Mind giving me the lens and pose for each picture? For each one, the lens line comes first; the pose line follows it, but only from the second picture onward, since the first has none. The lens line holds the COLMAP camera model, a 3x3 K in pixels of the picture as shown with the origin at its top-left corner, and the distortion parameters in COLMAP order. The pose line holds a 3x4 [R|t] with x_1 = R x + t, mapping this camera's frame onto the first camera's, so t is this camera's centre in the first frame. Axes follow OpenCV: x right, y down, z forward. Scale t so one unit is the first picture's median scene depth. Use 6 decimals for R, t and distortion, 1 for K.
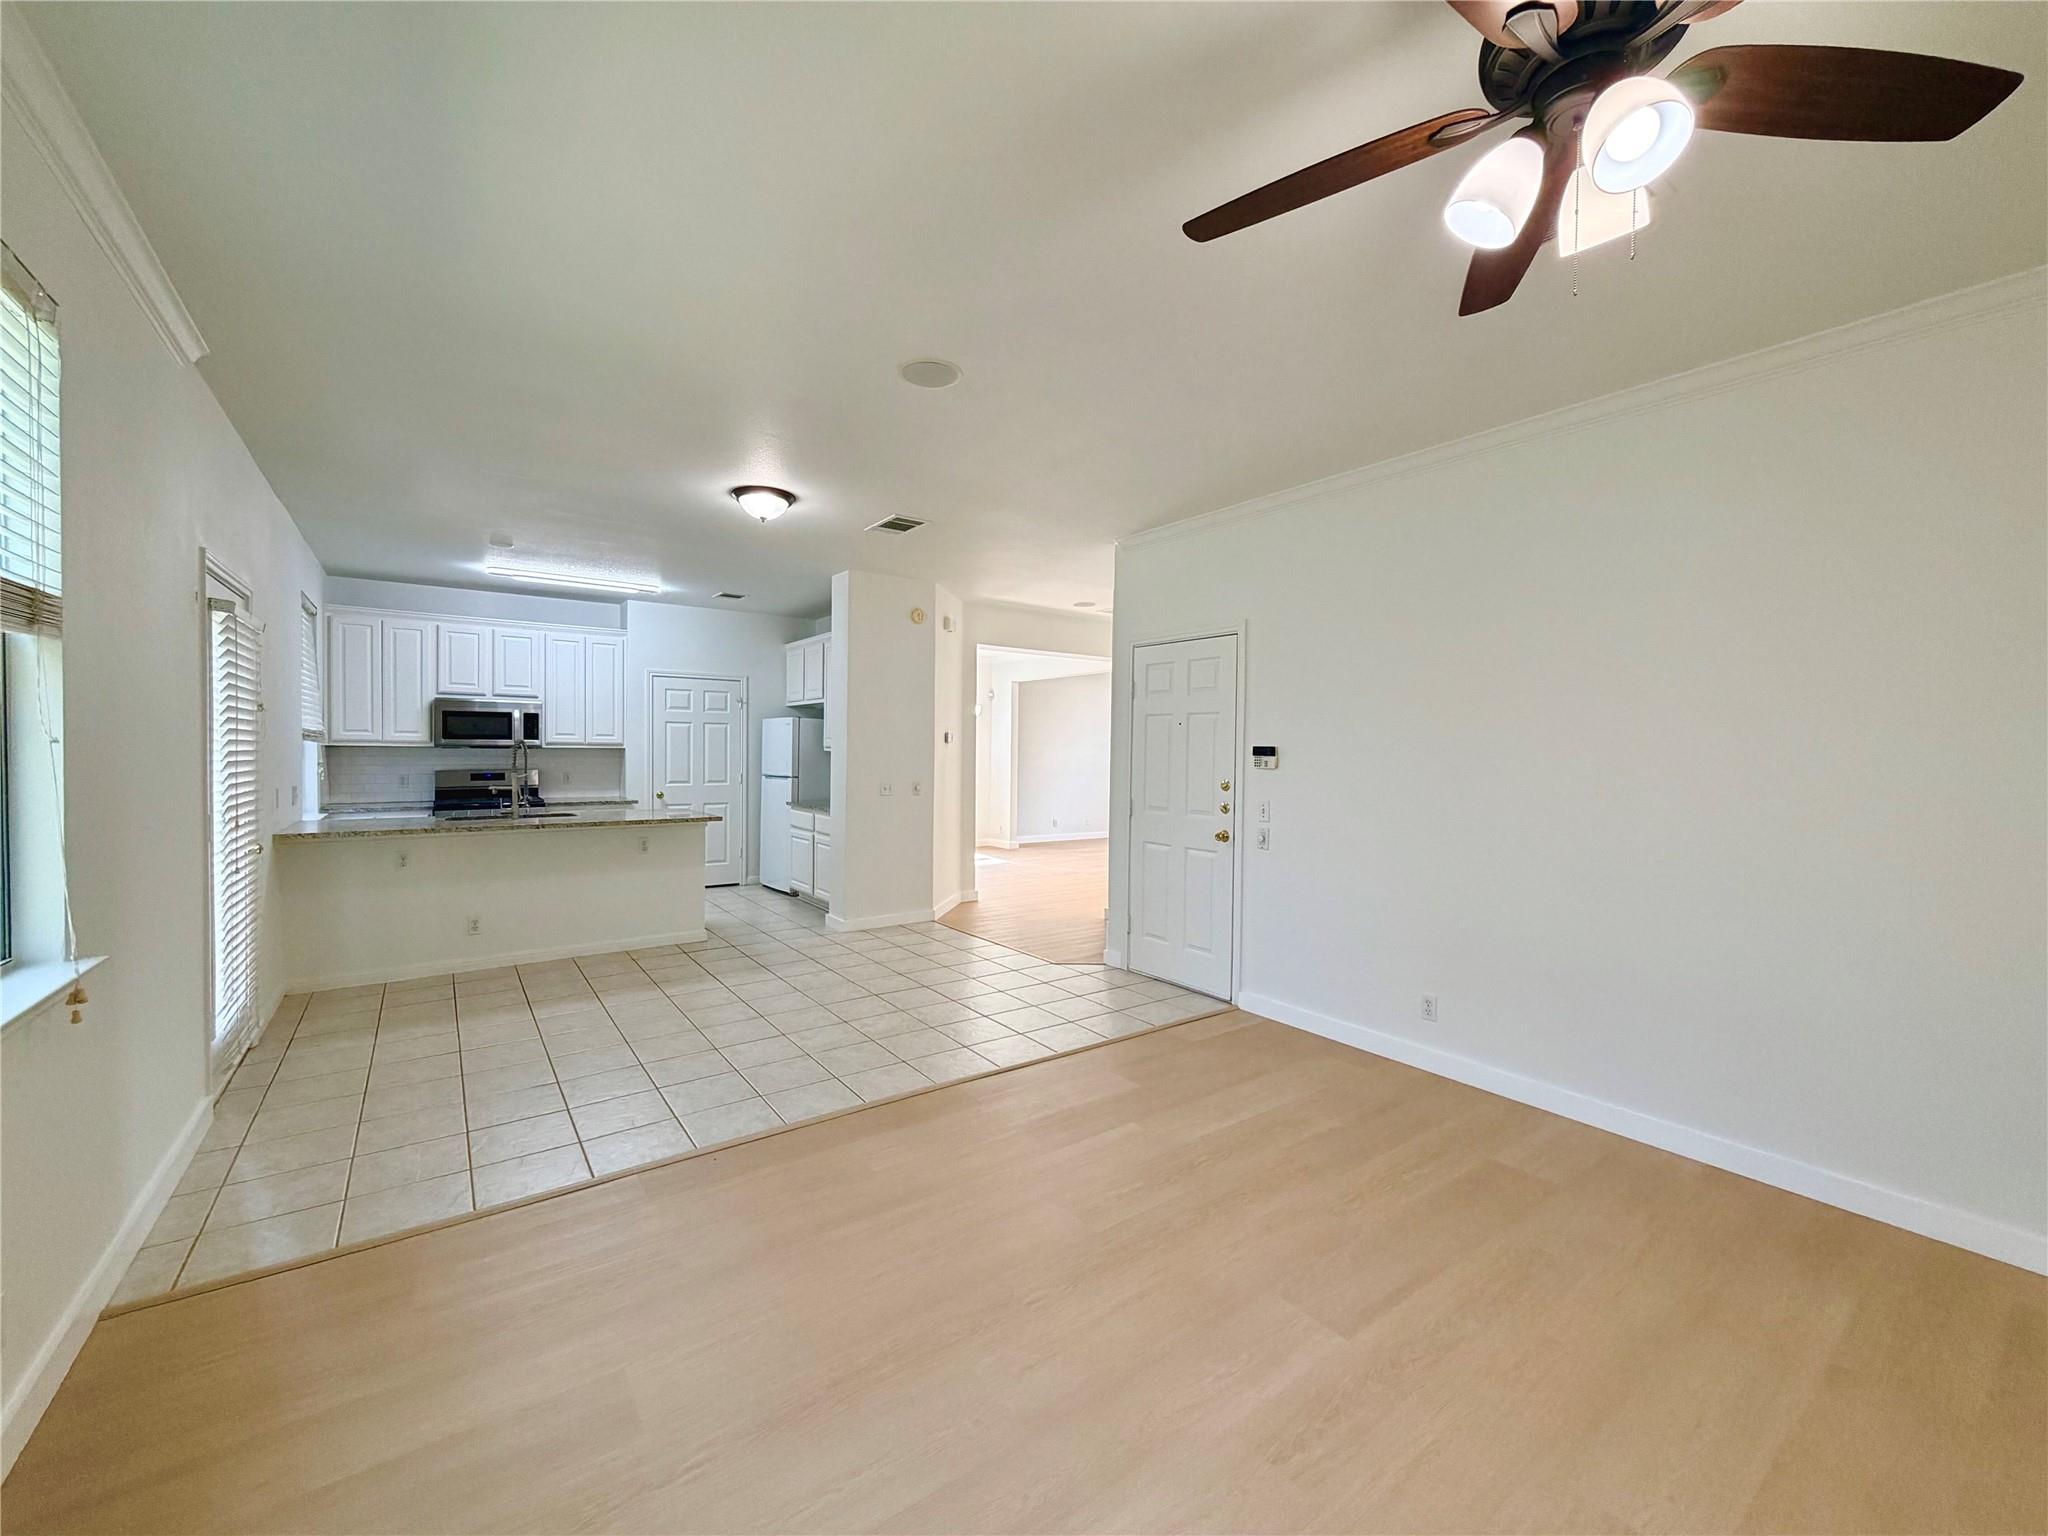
lens RADIAL K [[820.4, 0, 1022.7], [0, 820.4, 759.4], [0, 0, 1]] dist [-0.000344, 0.000283]
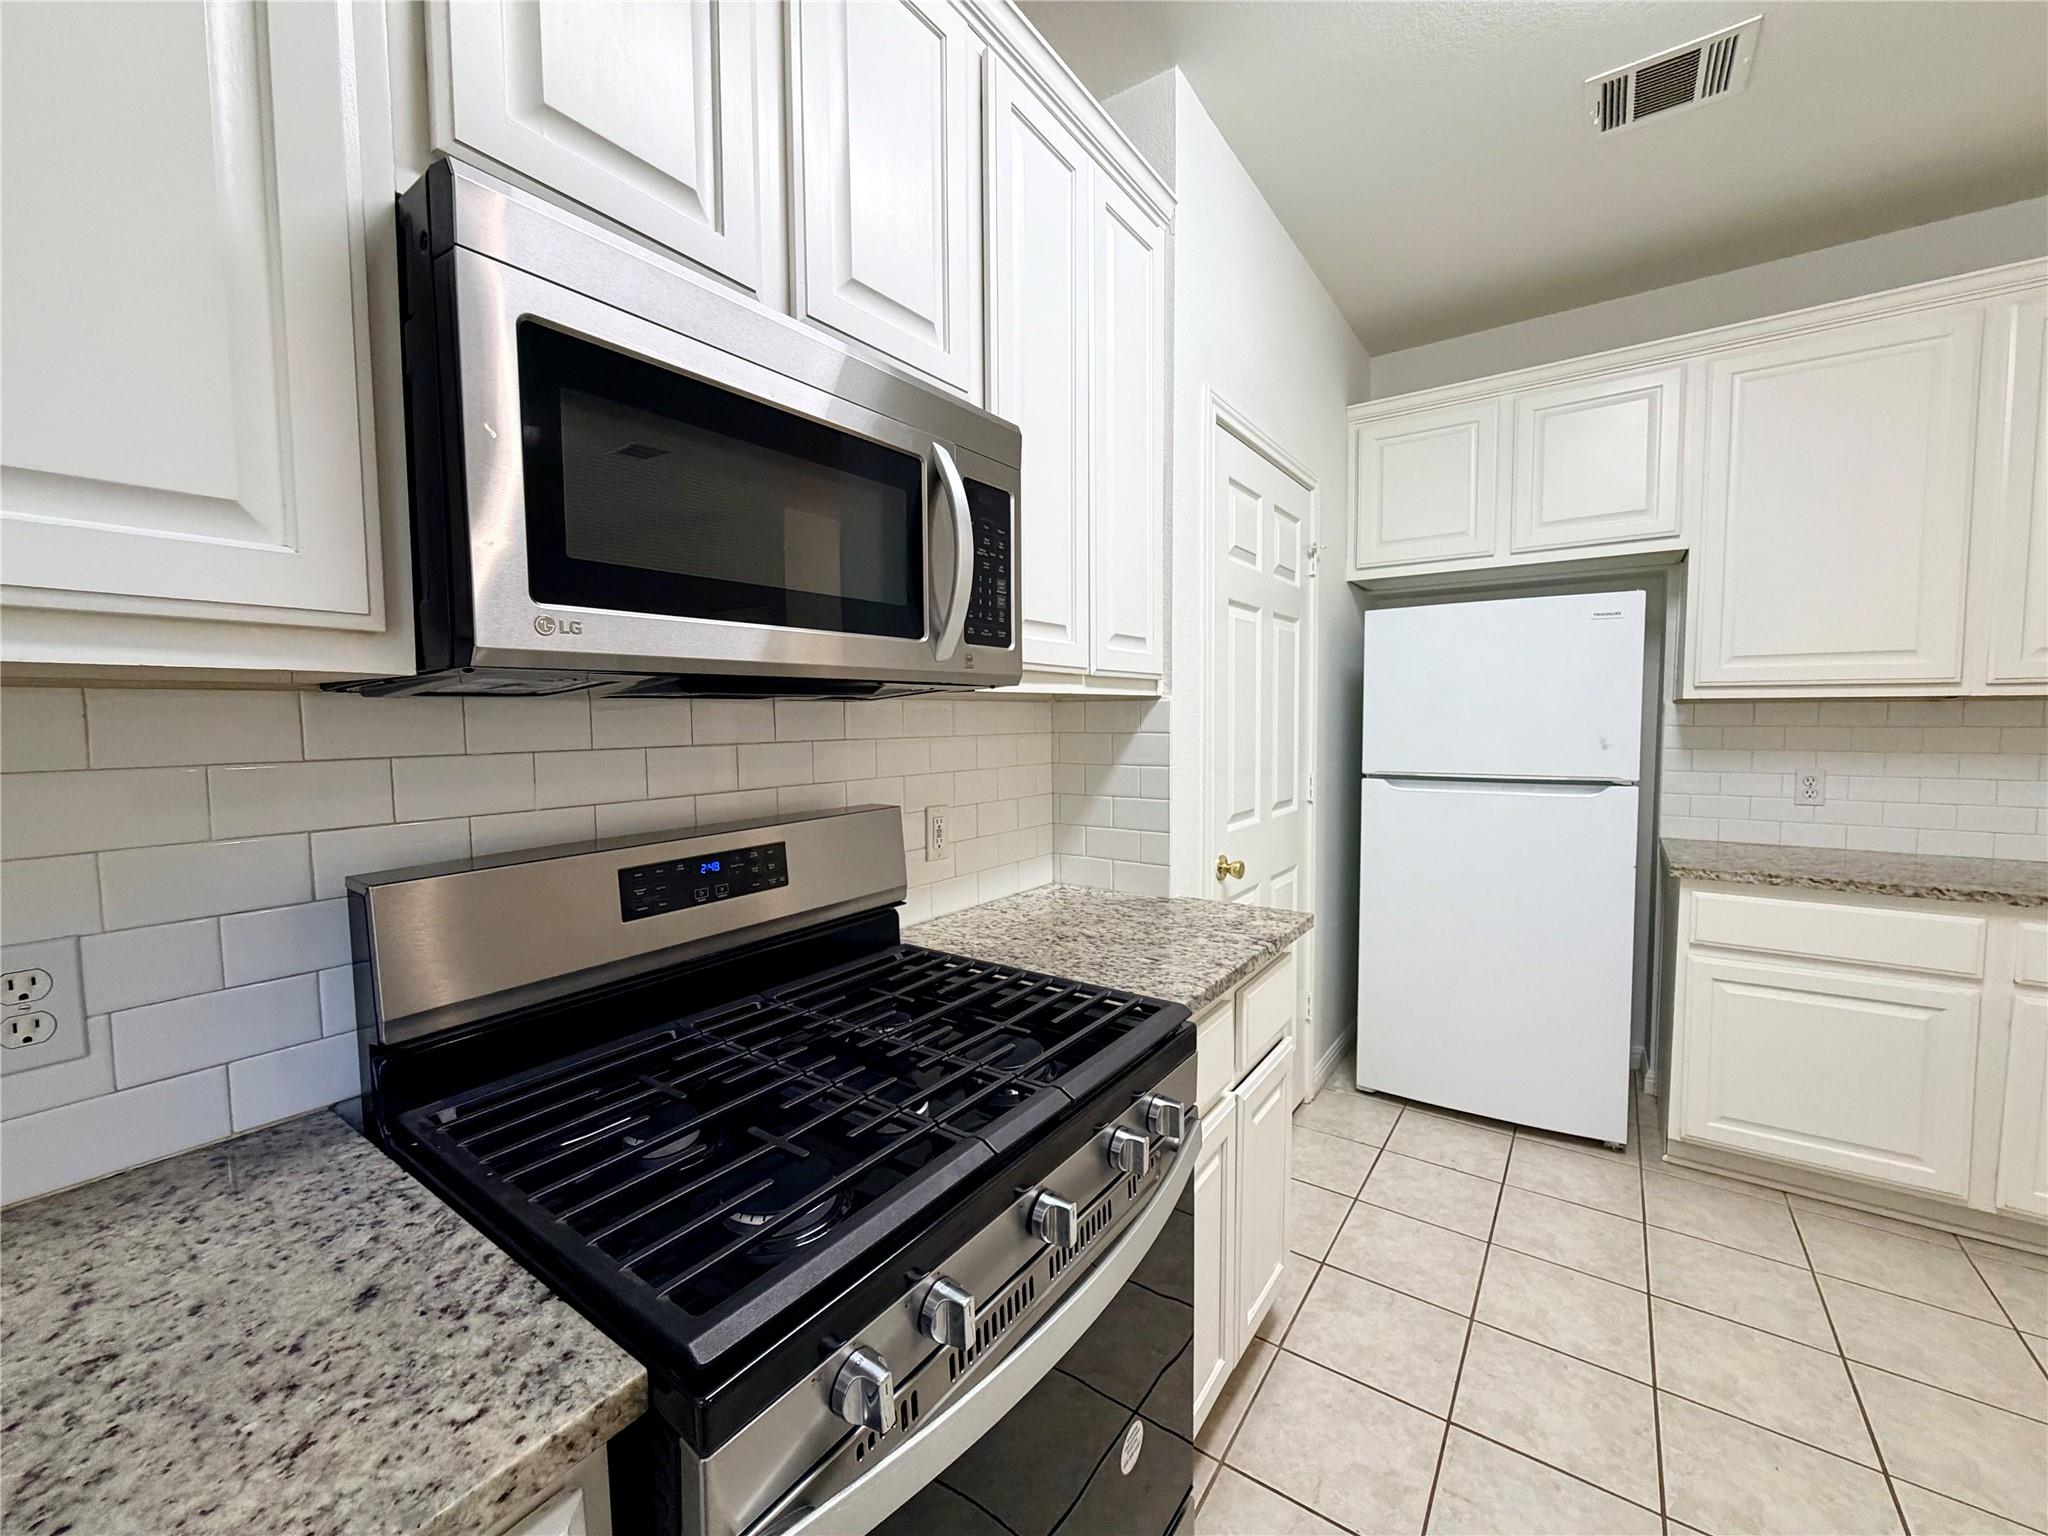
lens RADIAL K [[820.4, 0, 1024.5], [0, 820.4, 765.3], [0, 0, 1]] dist [-0.000344, 0.000283]
pose [[0.949923, -0.038943, 0.310049, -0.650576], [0.023100, 0.998241, 0.054607, -0.007687], [-0.311630, -0.044711, 0.949151, 0.842261]]
